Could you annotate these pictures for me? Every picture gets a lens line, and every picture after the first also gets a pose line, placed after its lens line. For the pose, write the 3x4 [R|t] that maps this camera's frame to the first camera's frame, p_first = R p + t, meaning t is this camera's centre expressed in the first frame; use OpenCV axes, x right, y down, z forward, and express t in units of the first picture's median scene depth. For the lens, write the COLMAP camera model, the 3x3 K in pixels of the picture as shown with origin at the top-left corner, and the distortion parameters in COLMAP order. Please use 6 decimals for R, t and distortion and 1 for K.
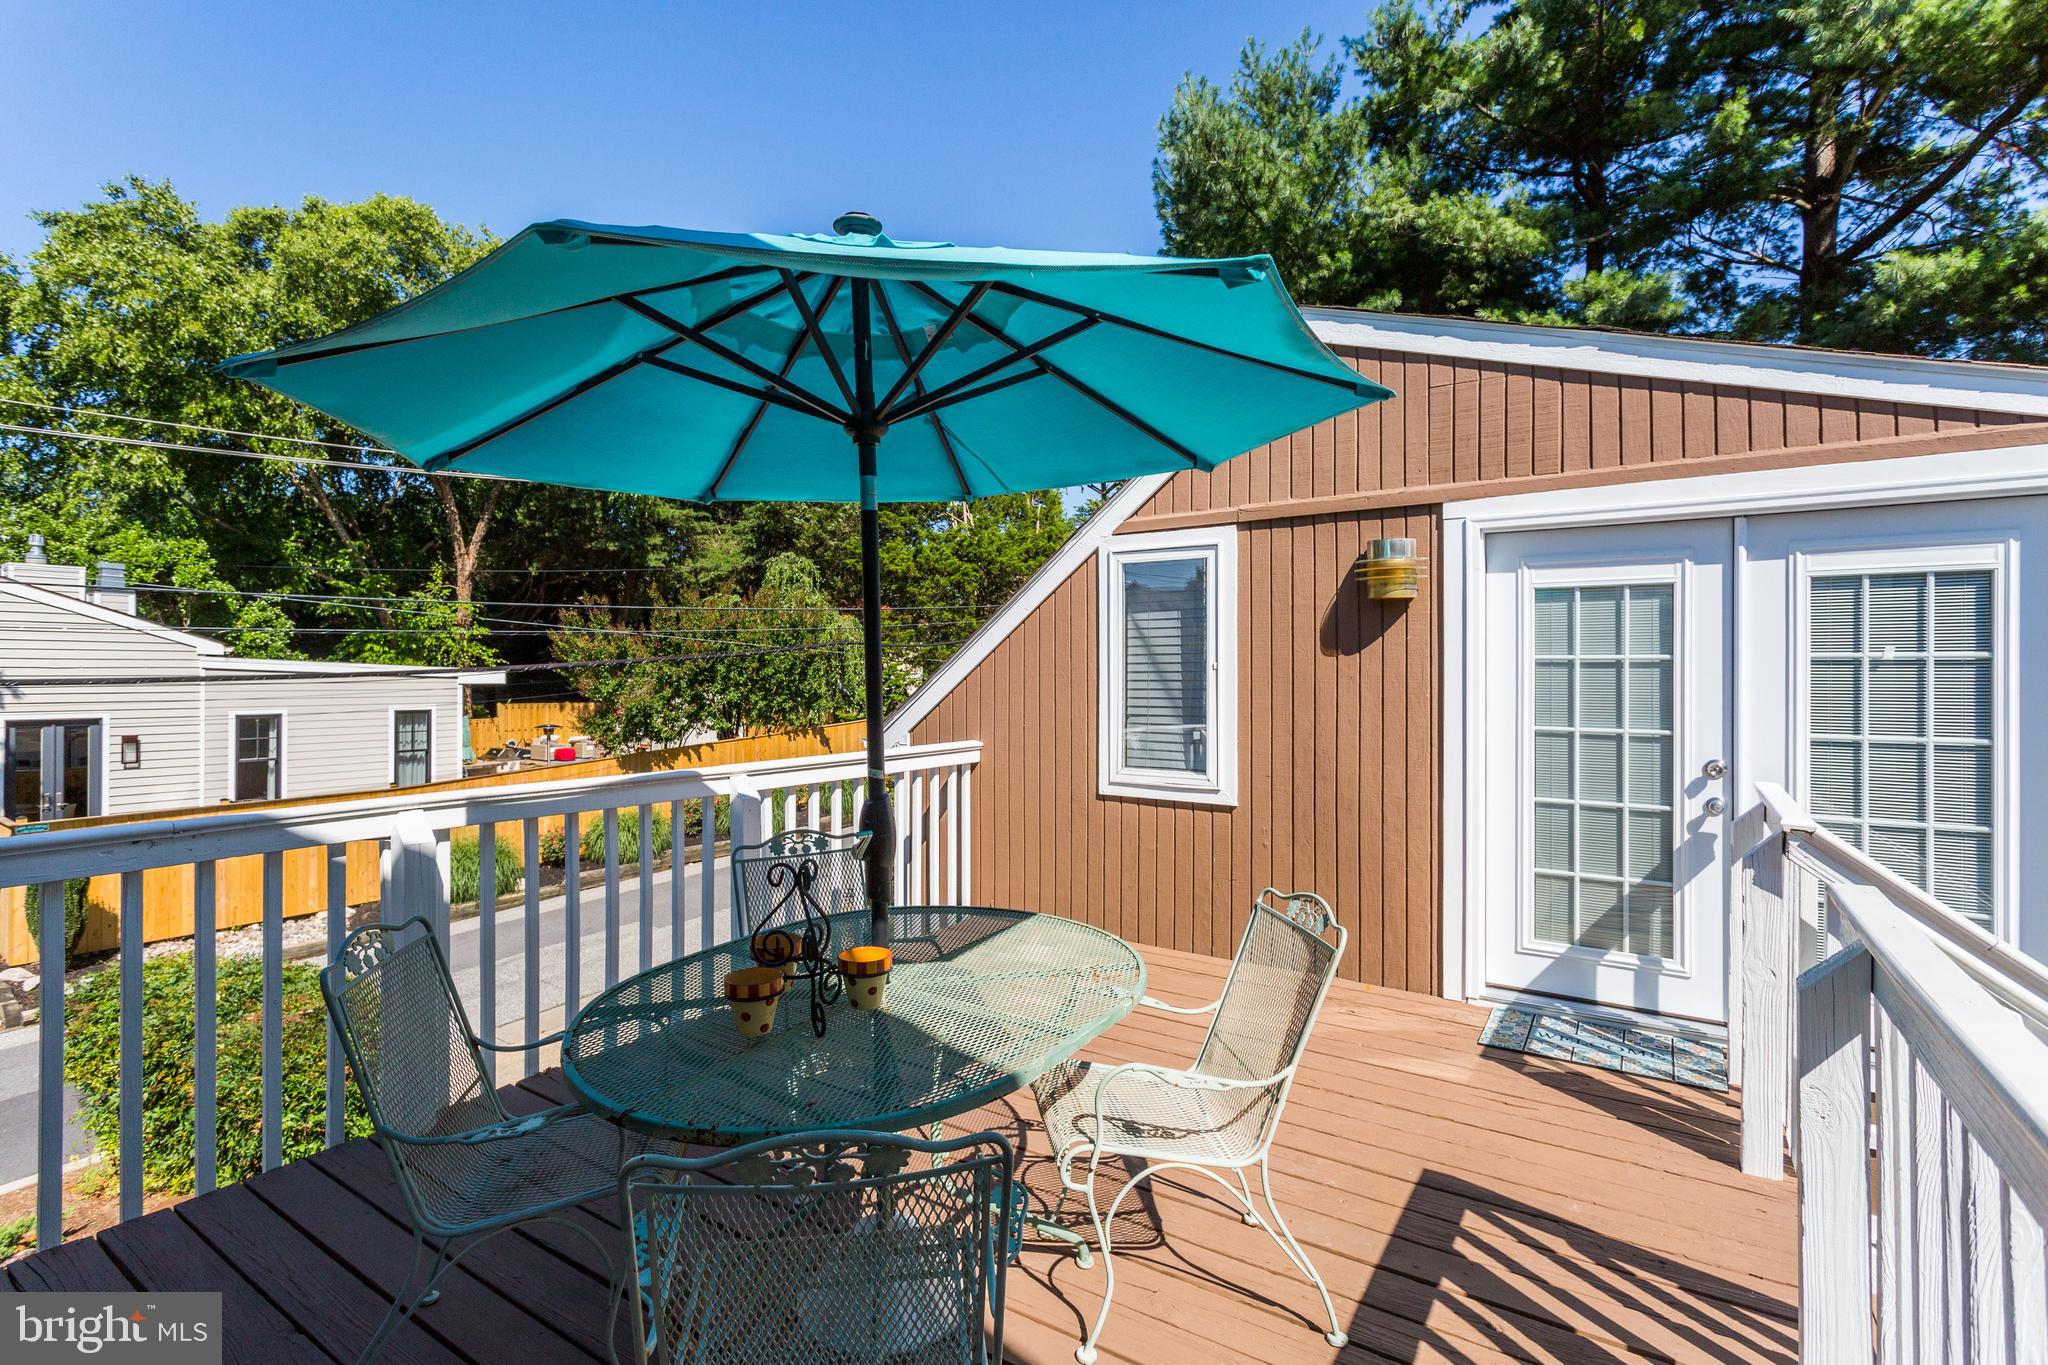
lens RADIAL K [[970.0, 0, 1025.9], [0, 970.0, 676.8], [0, 0, 1]] dist [-0.001108, 0.000143]
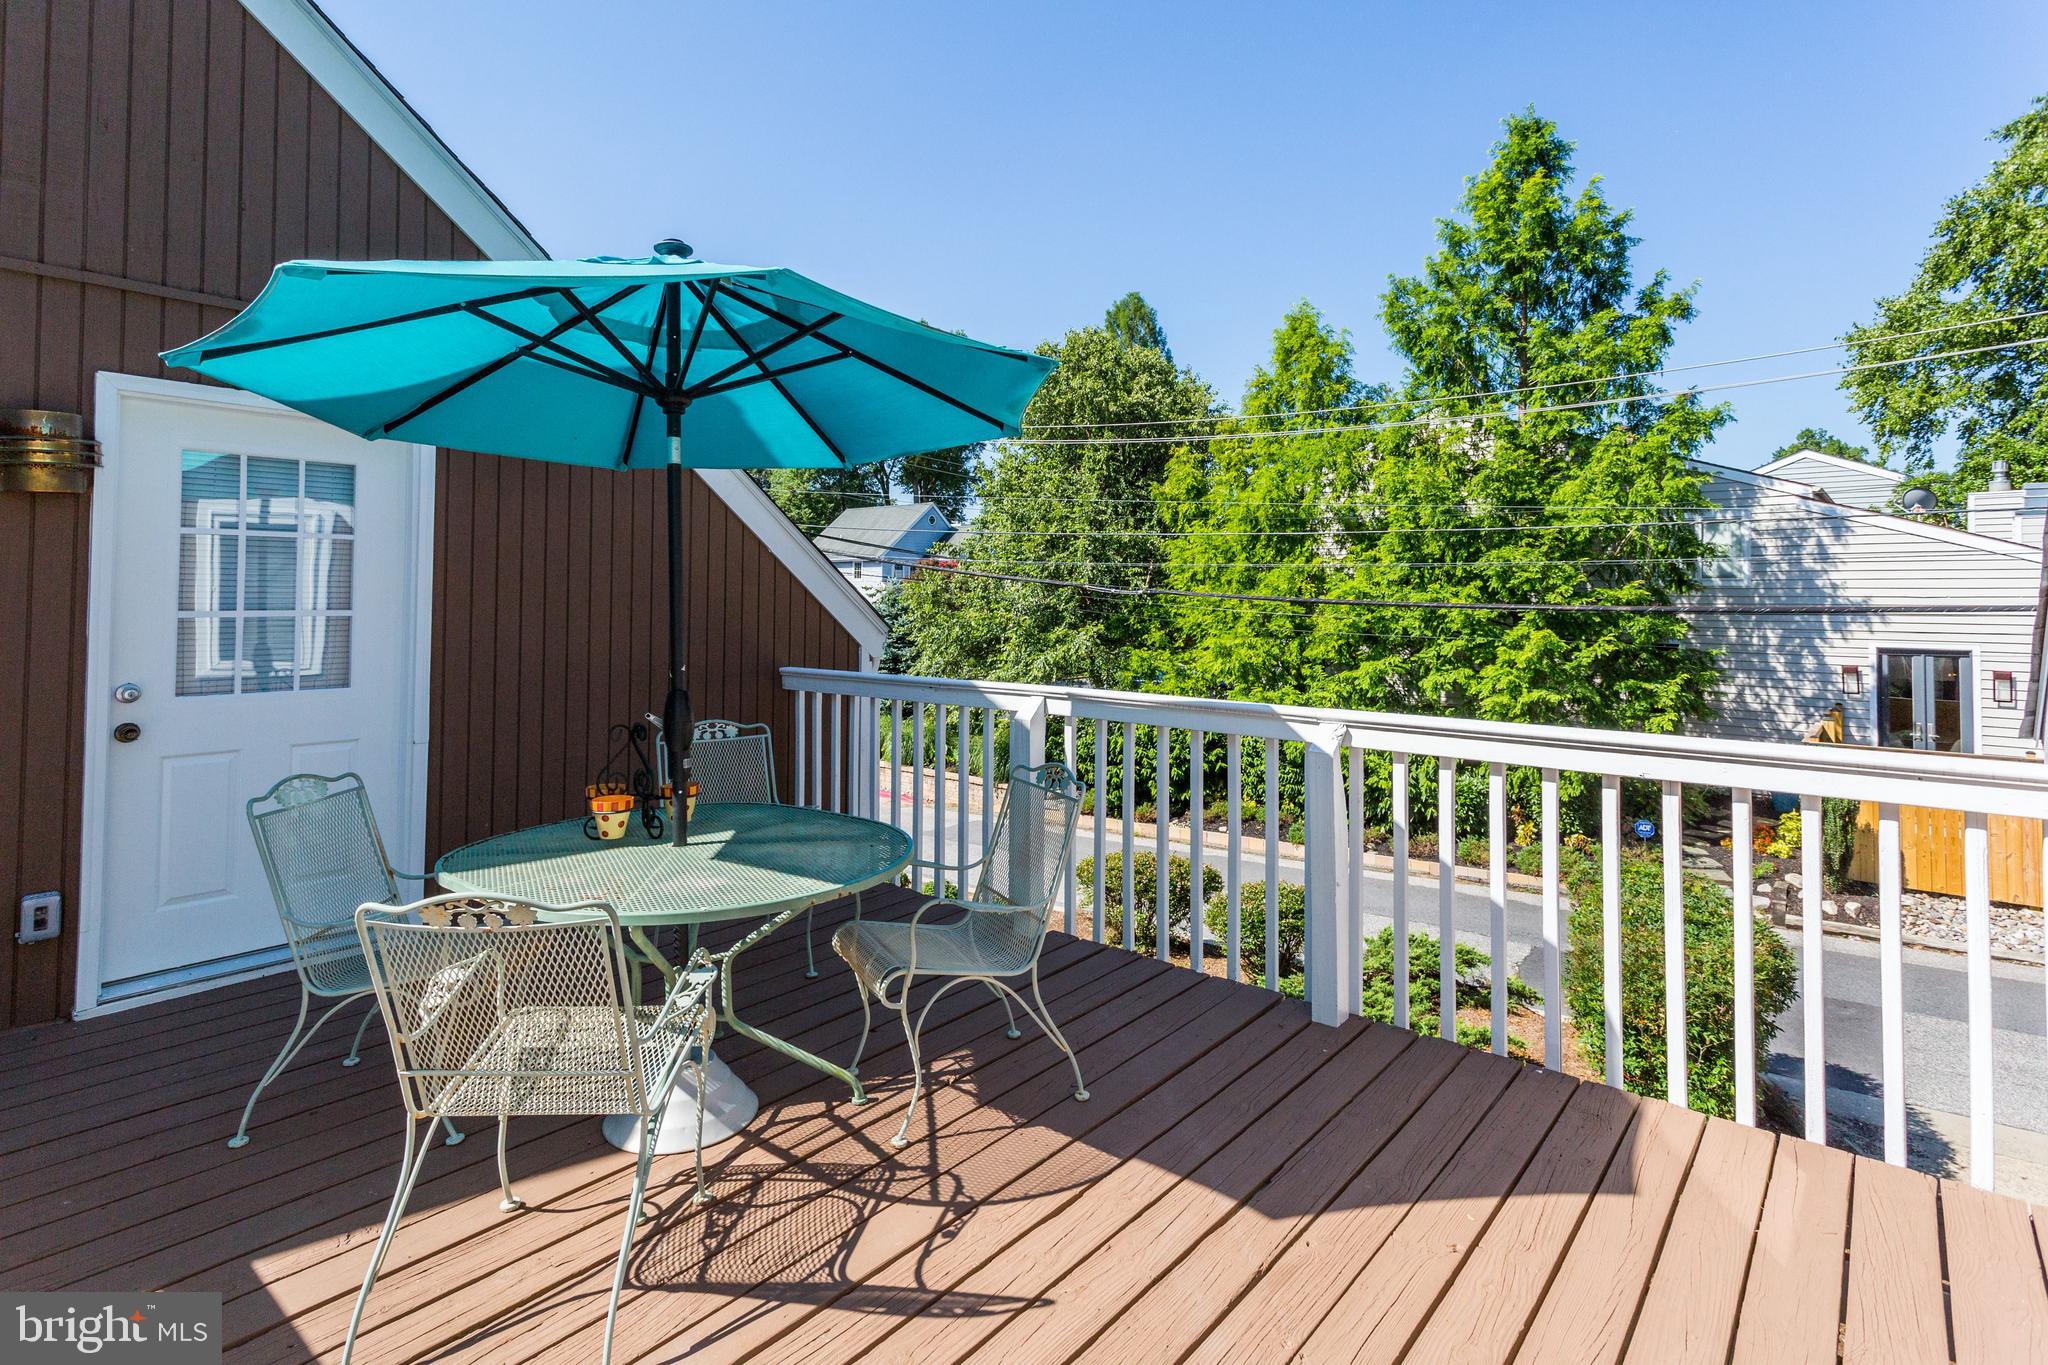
lens RADIAL K [[996.4, 0, 1029.0], [0, 996.4, 568.7], [0, 0, 1]] dist [0.019561, 0.000201]
pose [[-0.116389, -0.028919, -0.992783, 0.144638], [-0.009697, 0.999561, -0.027980, -0.000447], [0.993156, 0.006371, -0.116619, 0.214353]]
